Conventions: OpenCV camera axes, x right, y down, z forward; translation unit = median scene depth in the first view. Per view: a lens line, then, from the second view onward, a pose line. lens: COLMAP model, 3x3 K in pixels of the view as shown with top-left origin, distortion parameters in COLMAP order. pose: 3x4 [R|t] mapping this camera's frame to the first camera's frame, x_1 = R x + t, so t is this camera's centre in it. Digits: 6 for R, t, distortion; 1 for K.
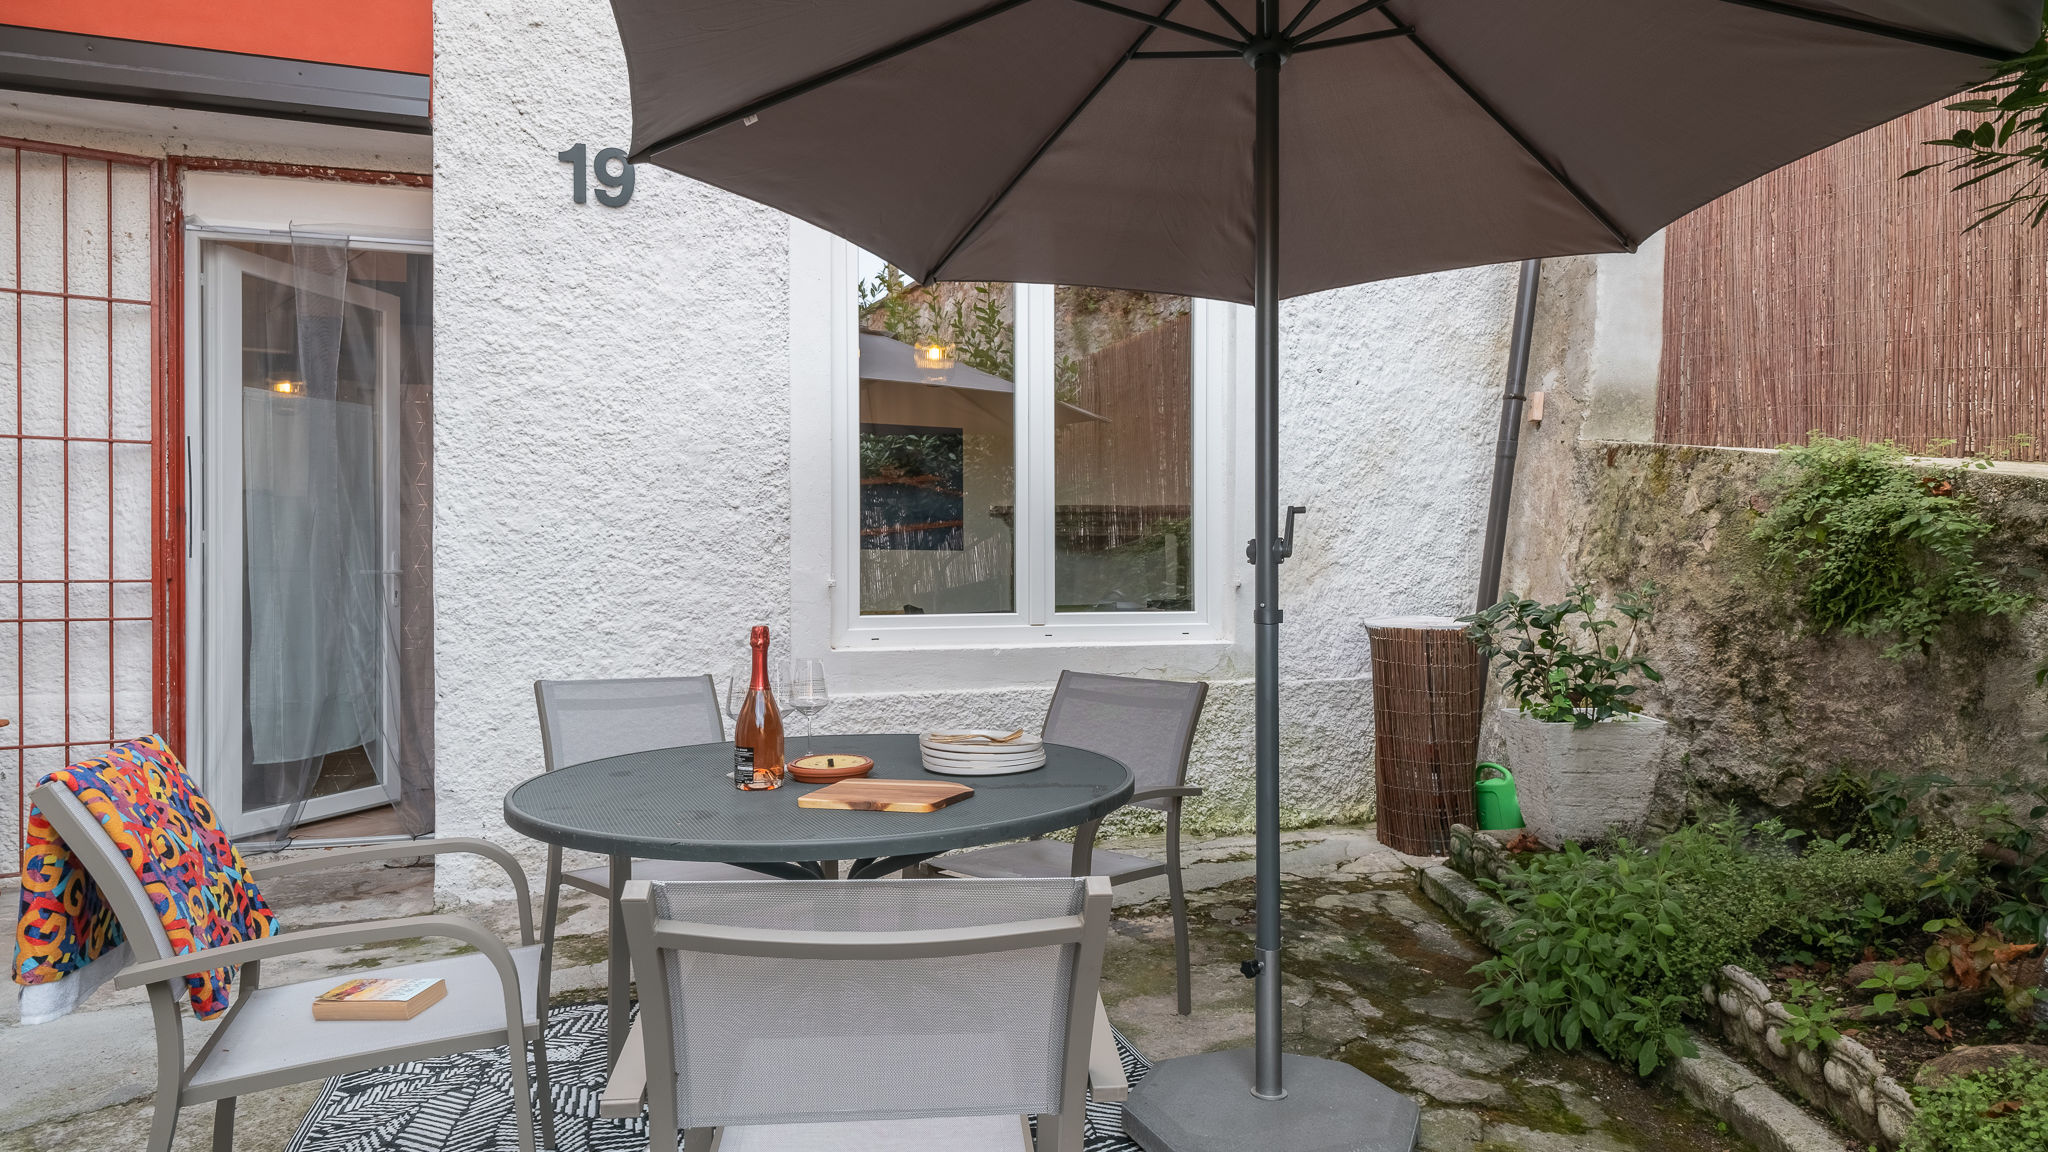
lens RADIAL K [[1170.8, 0, 1038.0], [0, 1170.8, 584.9], [0, 0, 1]] dist [0.017400, -0.020102]
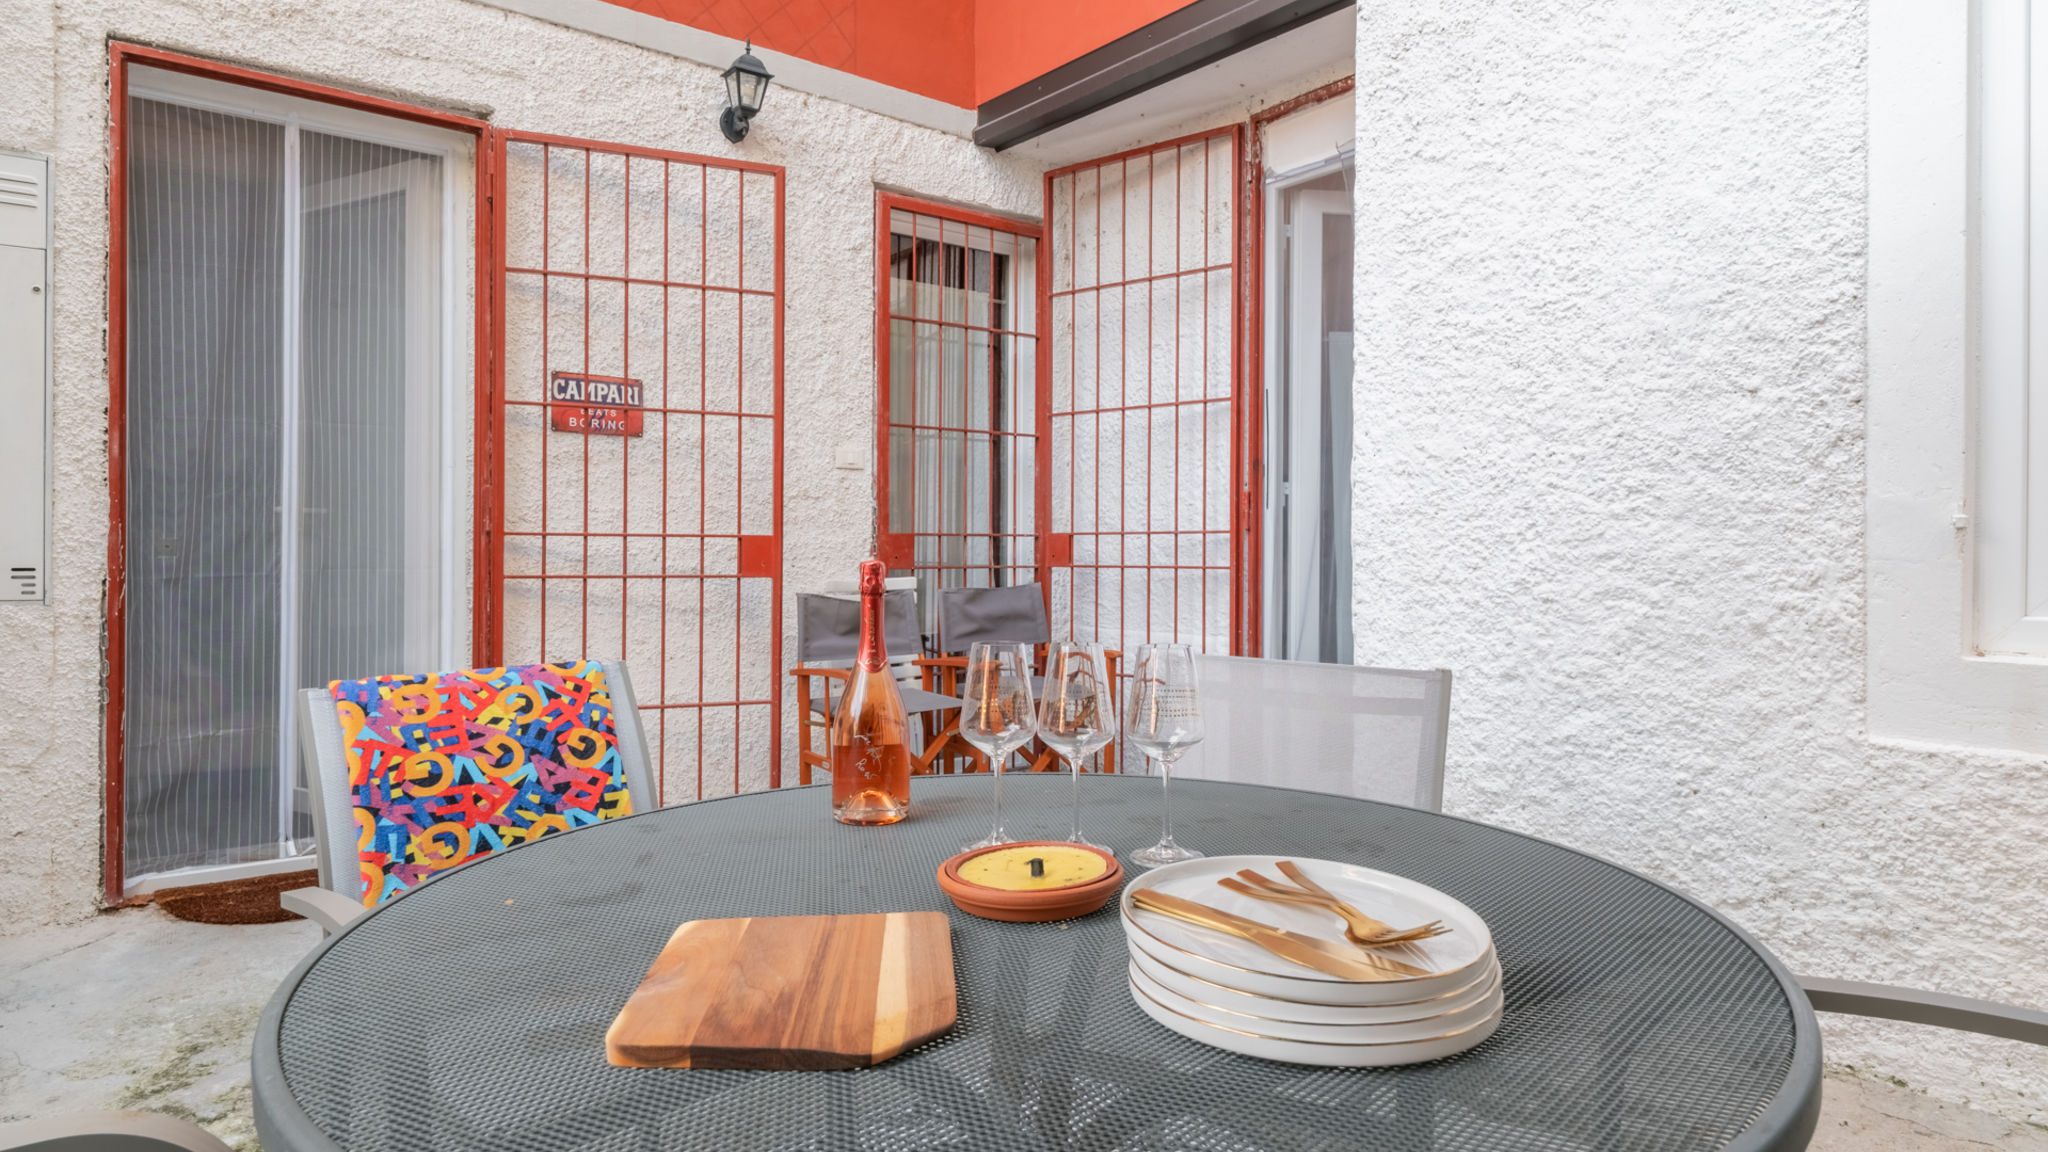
lens RADIAL K [[1161.7, 0, 1042.6], [0, 1161.7, 551.6], [0, 0, 1]] dist [0.009002, -0.003981]
pose [[0.372860, 0.005263, -0.927873, 0.144702], [-0.009116, 0.999956, 0.002009, 0.014641], [0.927843, 0.007709, 0.372891, 0.486462]]
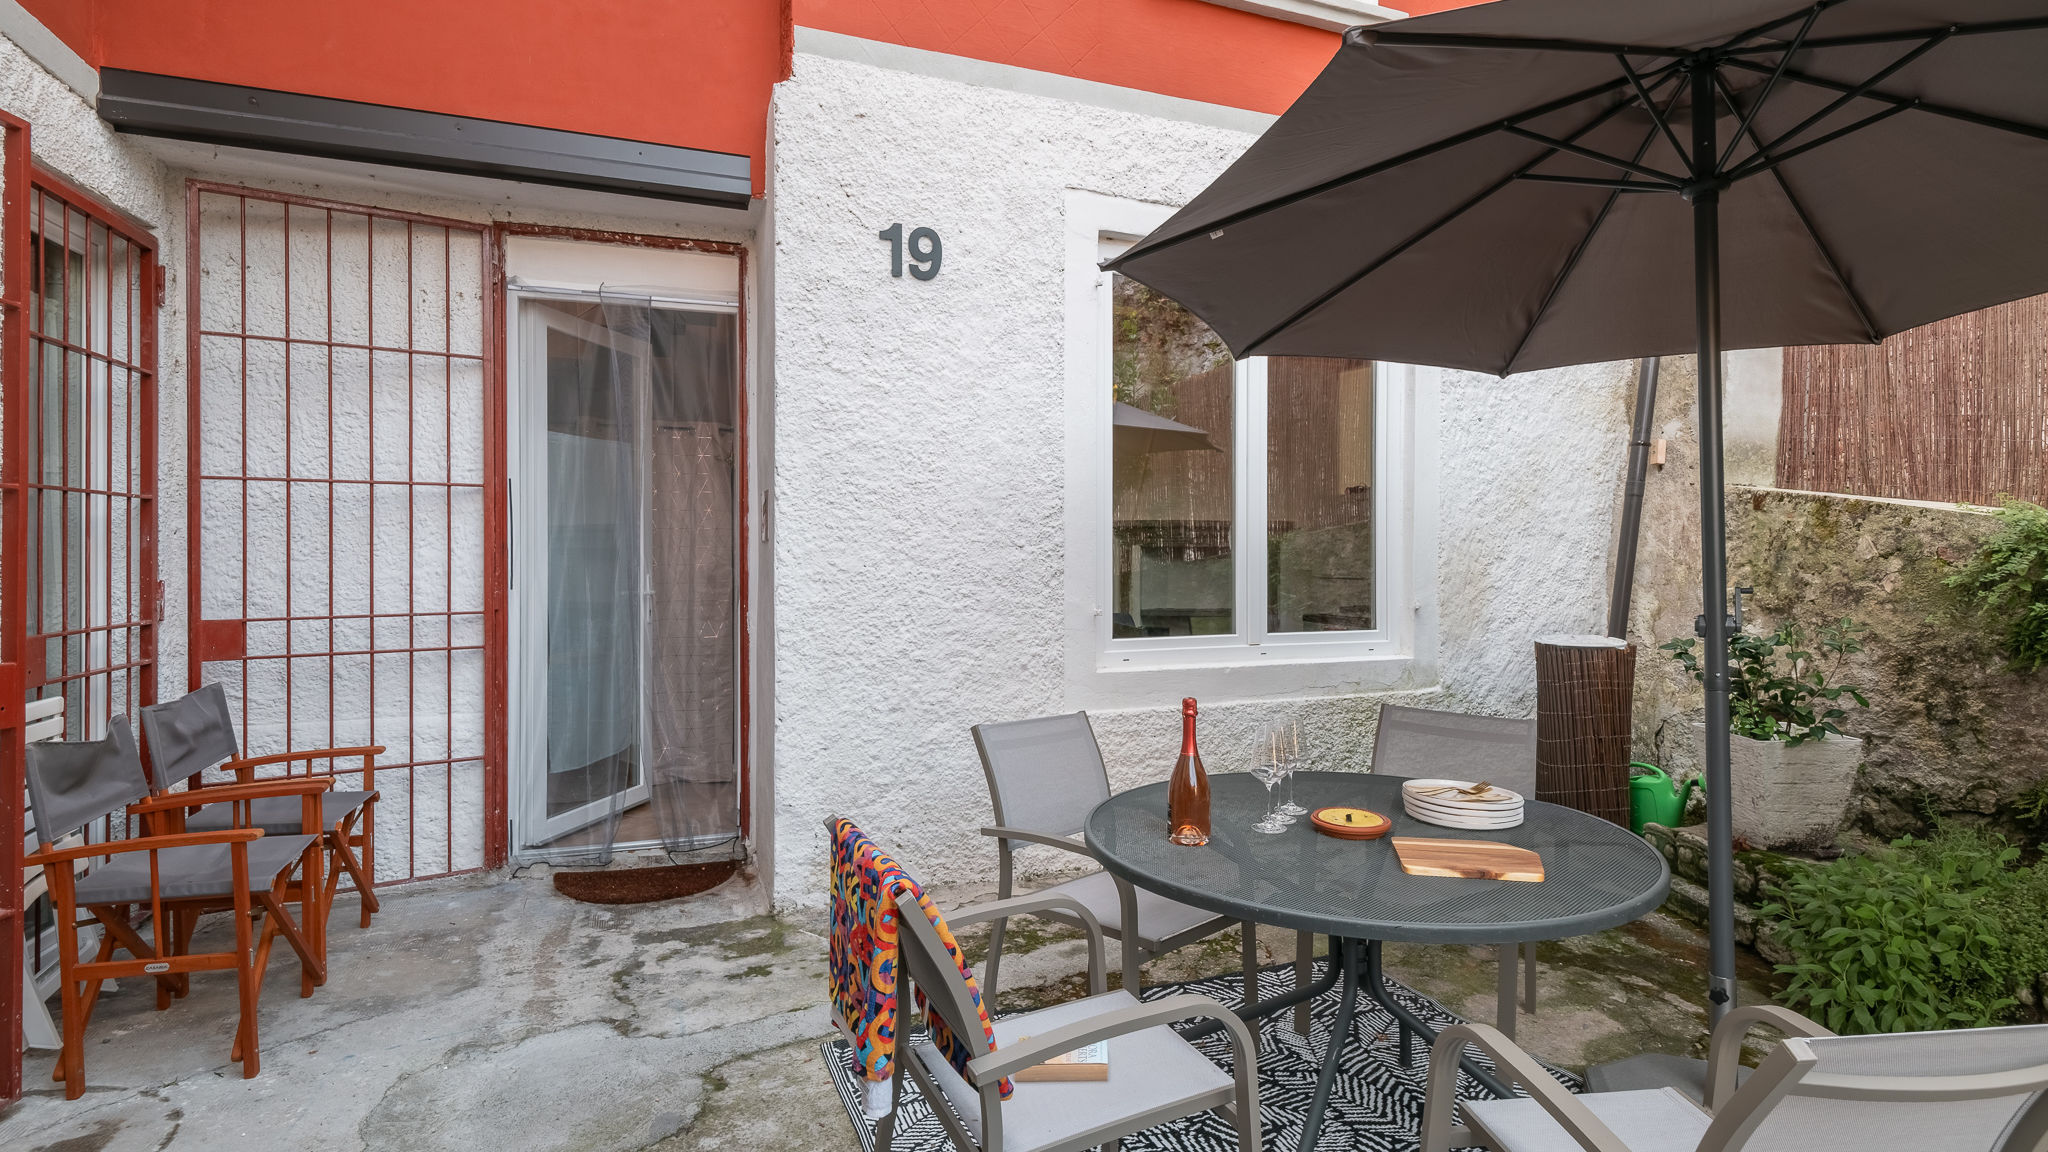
lens RADIAL K [[1022.7, 0, 1025.1], [0, 1022.7, 559.4], [0, 0, 1]] dist [0.018620, -0.010794]
pose [[0.998655, 0.001136, 0.051839, -0.317099], [-0.001171, 0.999999, 0.000642, -0.056547], [-0.051839, -0.000702, 0.998655, 0.020388]]
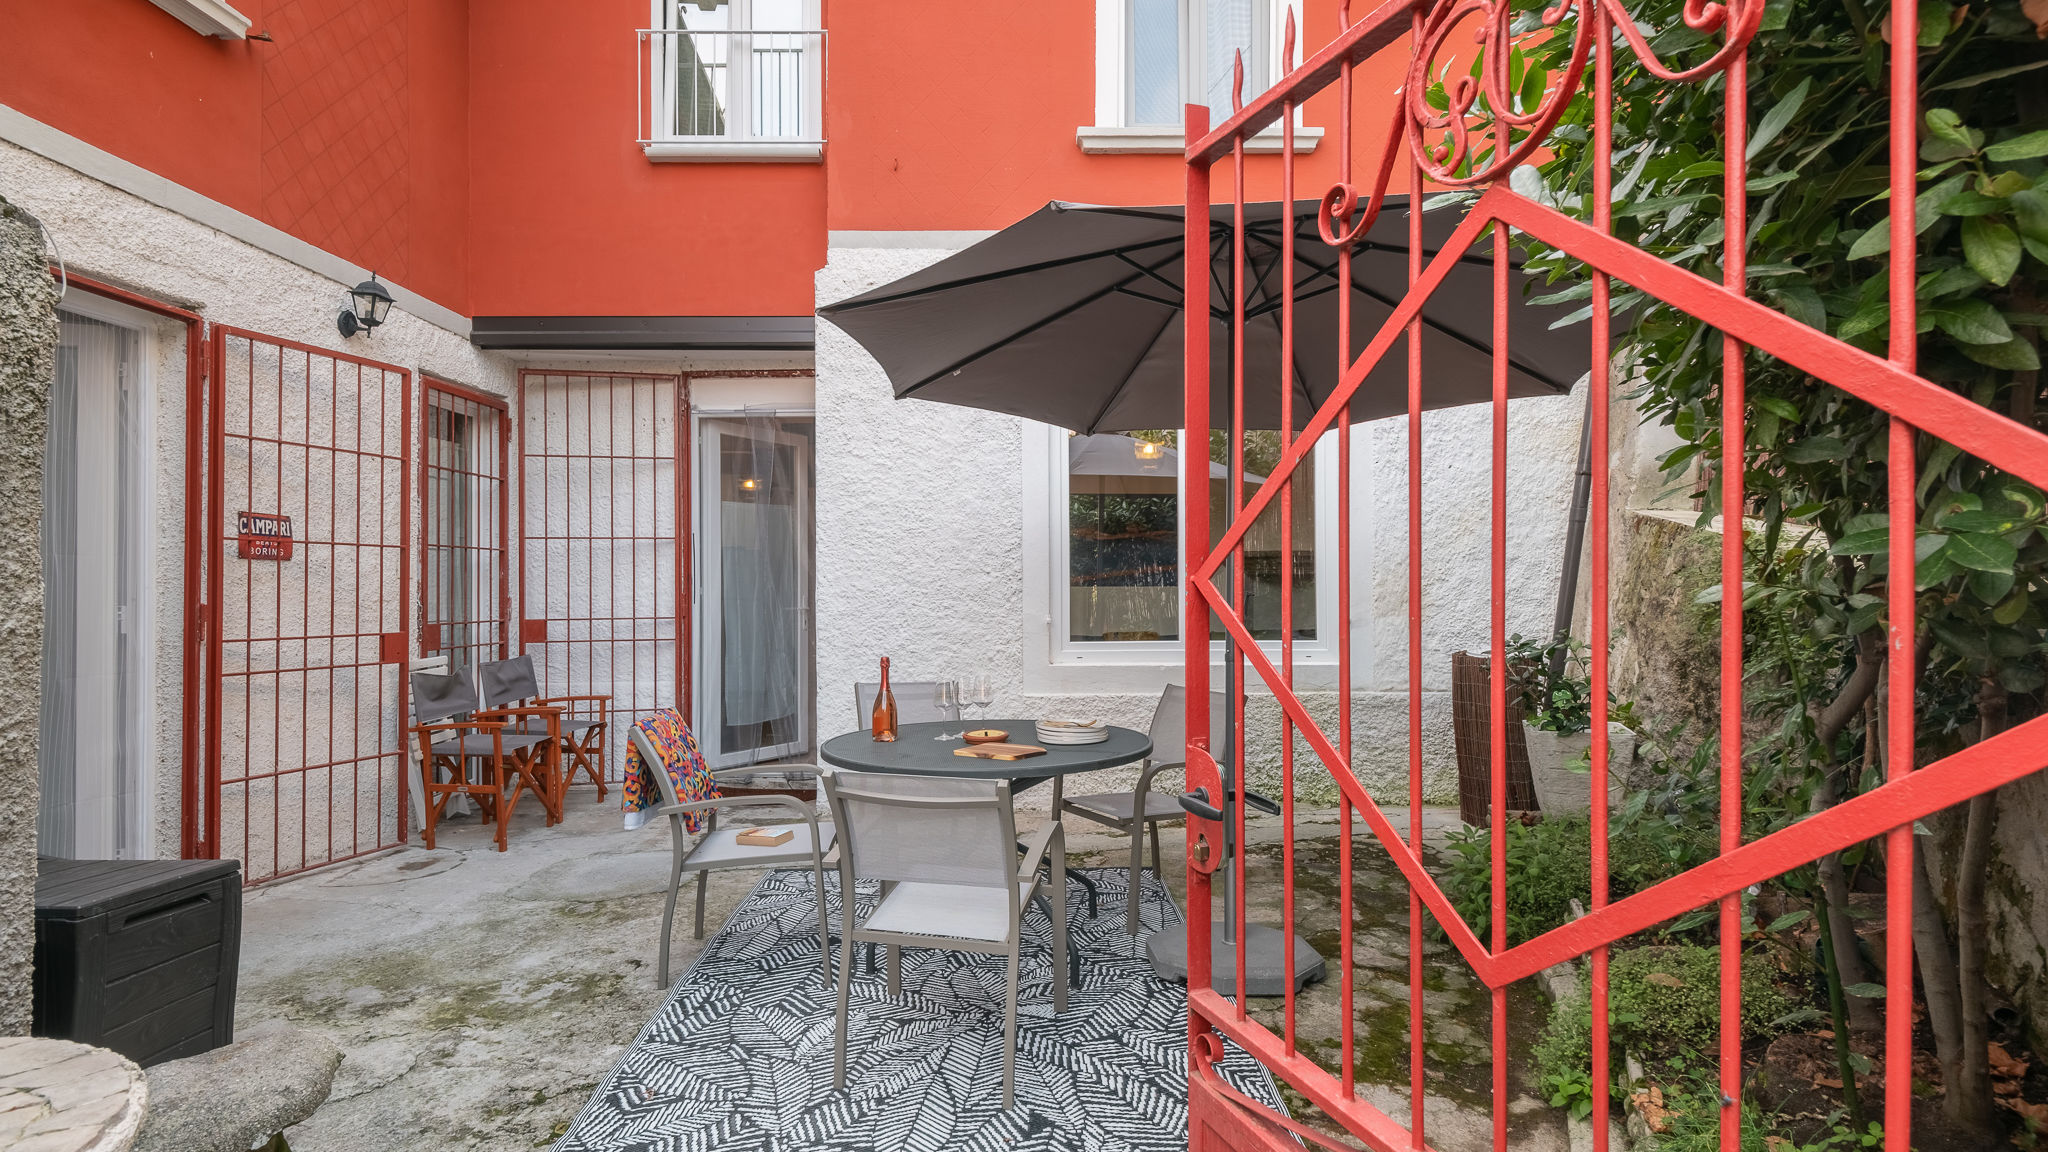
lens RADIAL K [[1022.7, 0, 1025.2], [0, 1022.7, 584.7], [0, 0, 1]] dist [0.018620, -0.010794]
pose [[0.949302, -0.005102, -0.314325, 0.226378], [0.002295, 0.999954, -0.009300, -0.038950], [0.314358, 0.008107, 0.949270, -0.292449]]
